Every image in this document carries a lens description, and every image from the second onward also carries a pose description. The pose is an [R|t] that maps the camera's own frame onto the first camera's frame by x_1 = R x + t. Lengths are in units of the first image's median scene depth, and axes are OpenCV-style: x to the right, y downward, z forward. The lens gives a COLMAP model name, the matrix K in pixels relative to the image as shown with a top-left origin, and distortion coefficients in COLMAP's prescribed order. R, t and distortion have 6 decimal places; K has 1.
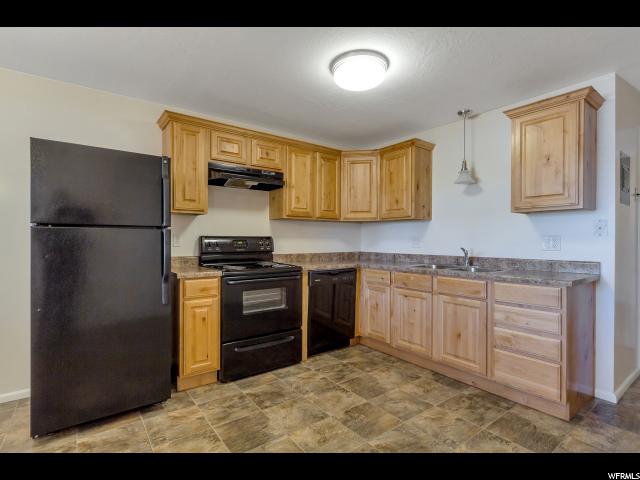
lens RADIAL K [[318.9, 0, 320.0], [0, 318.9, 240.0], [0, 0, 1]] dist [-0.003349, -0.000922]
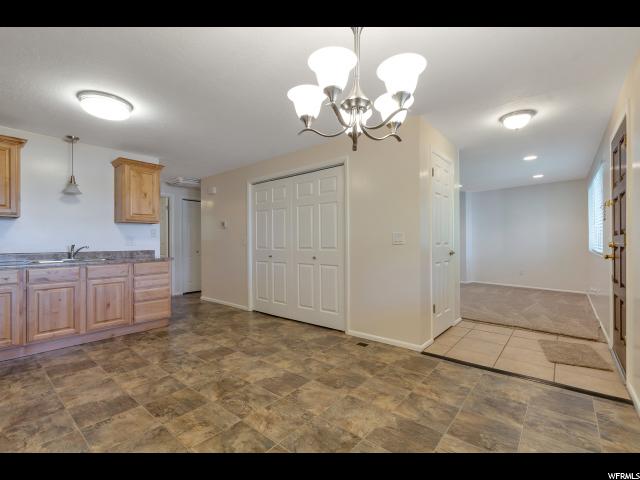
lens RADIAL K [[294.6, 0, 320.0], [0, 294.6, 240.0], [0, 0, 1]] dist [-0.000065, 0.000168]
pose [[-0.241973, 0.008824, 0.970243, -0.904571], [0.006849, 0.999949, -0.007386, 0.019980], [-0.970259, 0.004858, -0.242022, 0.334229]]
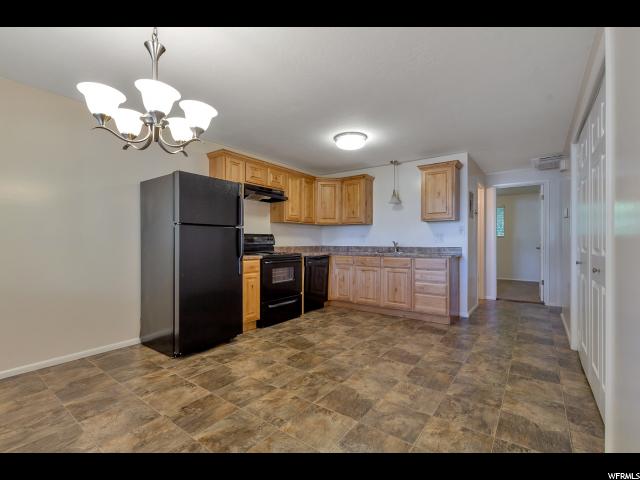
lens RADIAL K [[294.6, 0, 320.0], [0, 294.6, 240.0], [0, 0, 1]] dist [-0.000065, 0.000168]
pose [[0.958031, 0.000265, 0.286663, -0.376463], [0.000890, 0.999992, -0.003897, 0.023010], [-0.286662, 0.003988, 0.958023, -0.389022]]
